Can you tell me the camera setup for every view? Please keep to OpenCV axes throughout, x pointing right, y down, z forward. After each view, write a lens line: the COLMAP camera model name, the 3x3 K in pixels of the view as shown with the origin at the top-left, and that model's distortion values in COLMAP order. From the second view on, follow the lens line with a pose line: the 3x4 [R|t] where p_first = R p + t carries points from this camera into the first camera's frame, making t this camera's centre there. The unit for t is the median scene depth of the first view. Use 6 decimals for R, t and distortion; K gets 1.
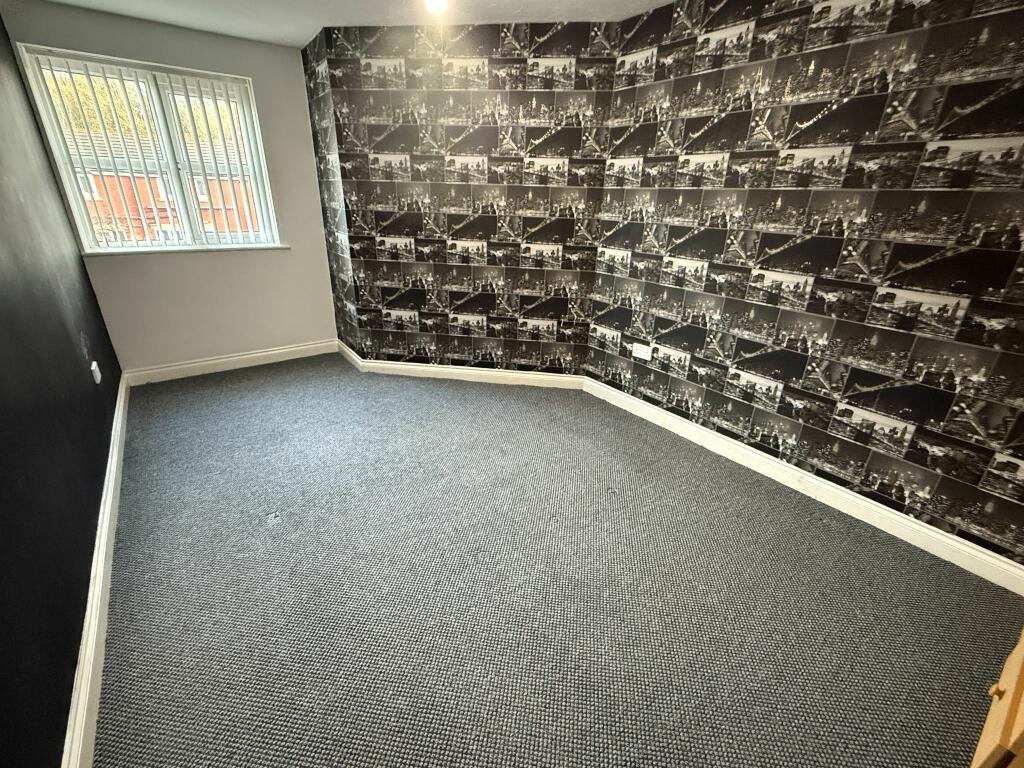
lens RADIAL K [[444.3, 0, 508.7], [0, 444.3, 383.0], [0, 0, 1]] dist [0.002188, 0.000482]
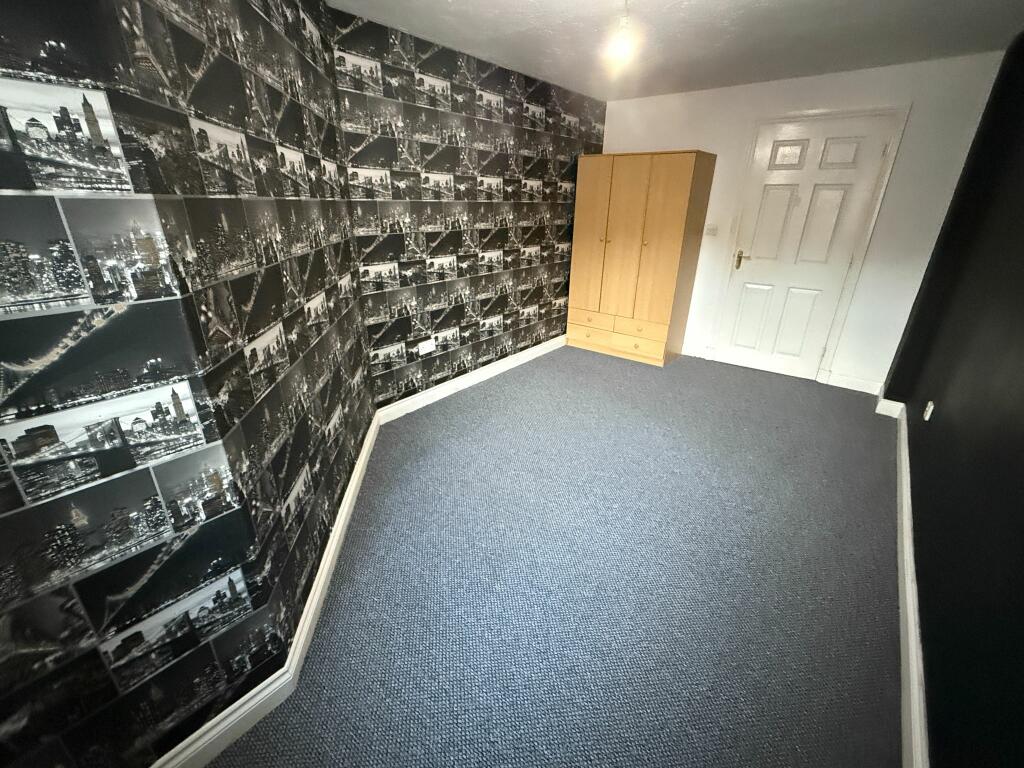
lens RADIAL K [[450.9, 0, 481.9], [0, 450.9, 397.4], [0, 0, 1]] dist [0.001693, 0.000174]
pose [[-0.235626, -0.396790, 0.887152, -0.810748], [0.380730, 0.802199, 0.459915, -0.449100], [-0.894162, 0.446133, -0.037949, 1.002634]]
